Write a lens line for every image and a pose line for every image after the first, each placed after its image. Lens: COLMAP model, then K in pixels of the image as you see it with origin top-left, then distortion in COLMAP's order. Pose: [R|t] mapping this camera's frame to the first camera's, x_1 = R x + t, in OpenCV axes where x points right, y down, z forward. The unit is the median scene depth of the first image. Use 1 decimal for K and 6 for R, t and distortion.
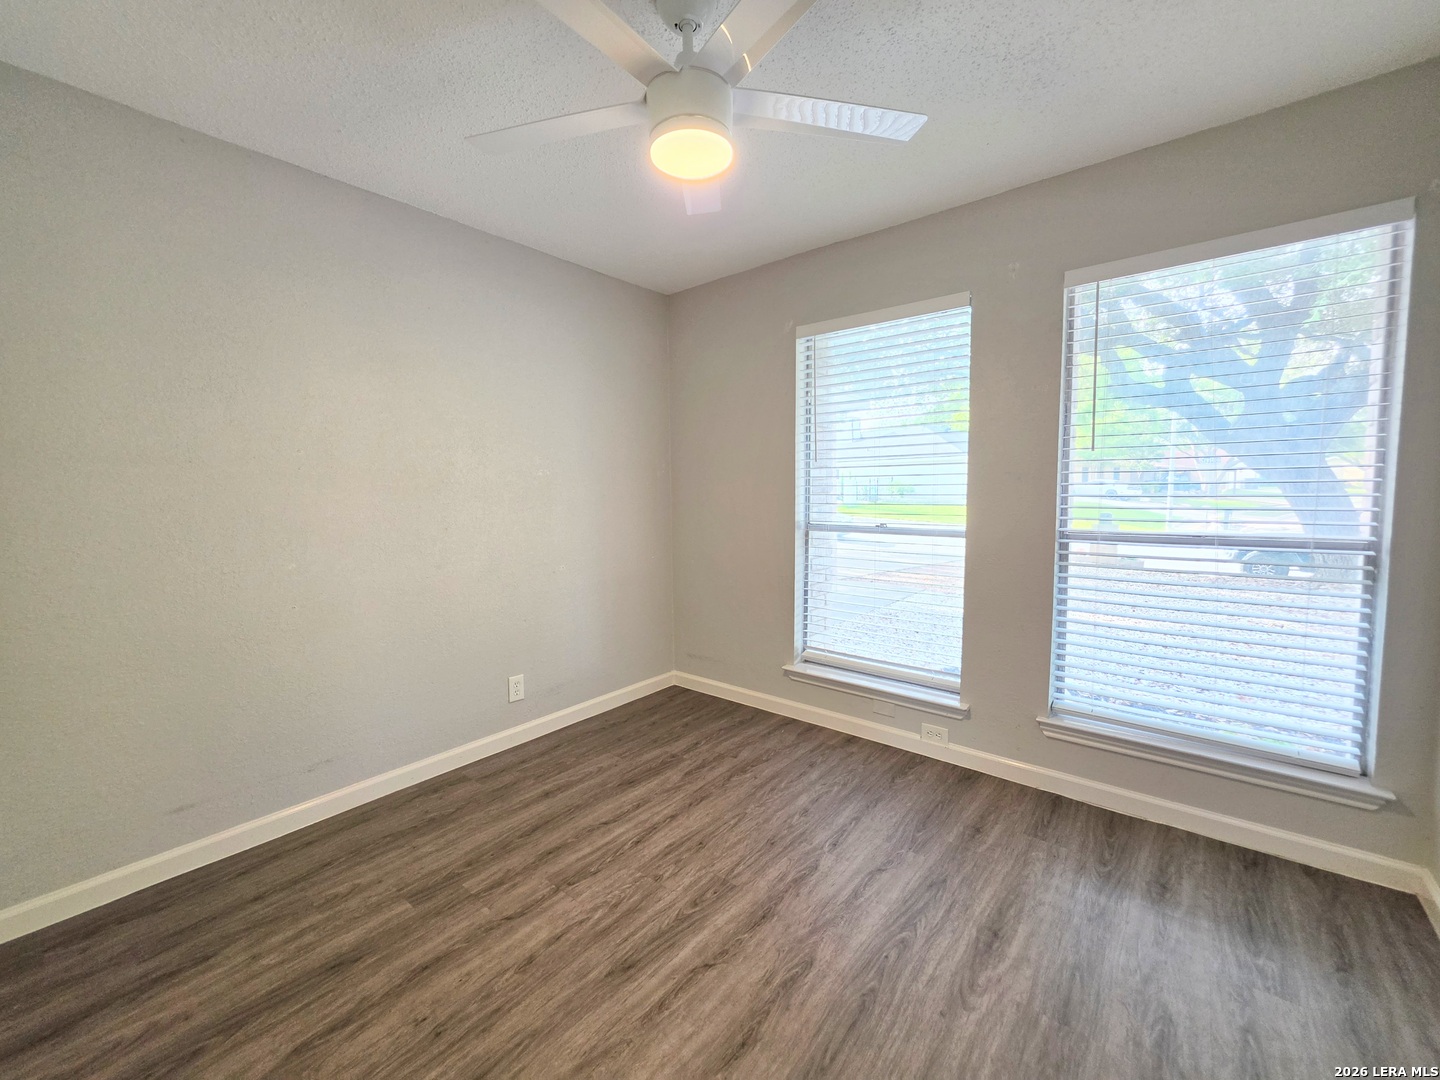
lens RADIAL K [[580.2, 0, 719.8], [0, 580.2, 520.8], [0, 0, 1]] dist [-0.003106, 0.001185]
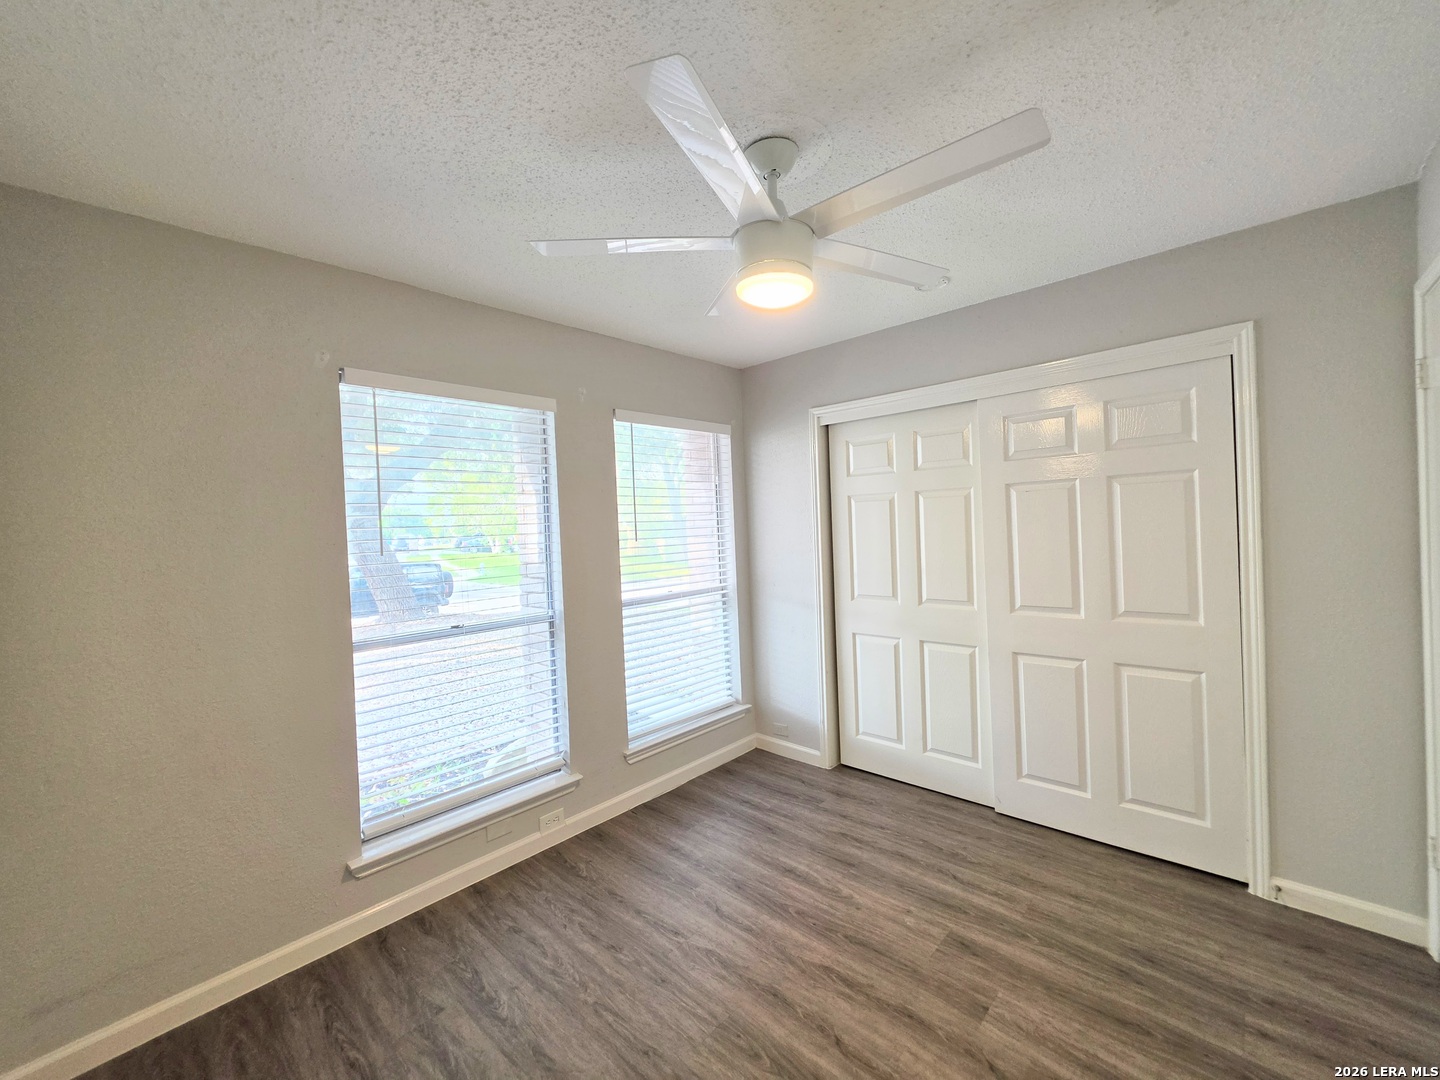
lens RADIAL K [[580.2, 0, 724.8], [0, 580.2, 526.7], [0, 0, 1]] dist [-0.003106, 0.001185]
pose [[0.066380, -0.002138, 0.997792, -1.075546], [0.090561, 0.995883, -0.003891, -0.195649], [-0.993676, 0.090620, 0.066300, 1.020471]]
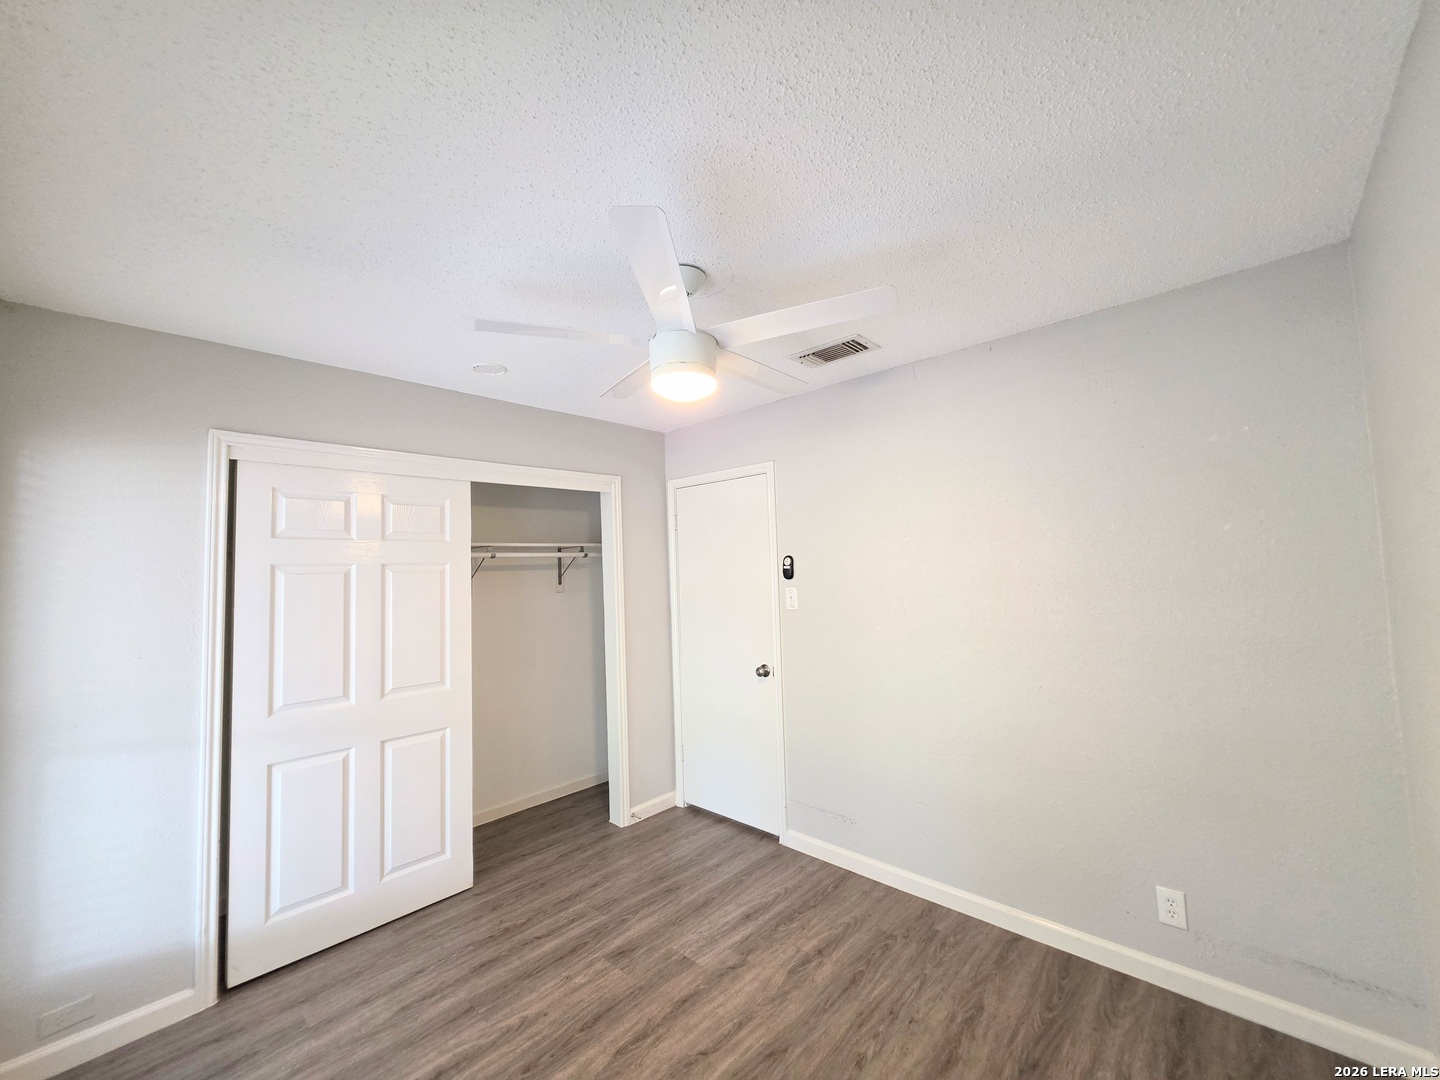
lens RADIAL K [[580.2, 0, 709.9], [0, 580.2, 538.5], [0, 0, 1]] dist [-0.003106, 0.001185]
pose [[-0.996332, 0.051416, 0.068409, -0.164060], [0.049902, 0.998474, -0.023658, -0.250861], [-0.069521, -0.020157, -0.997377, 2.140848]]
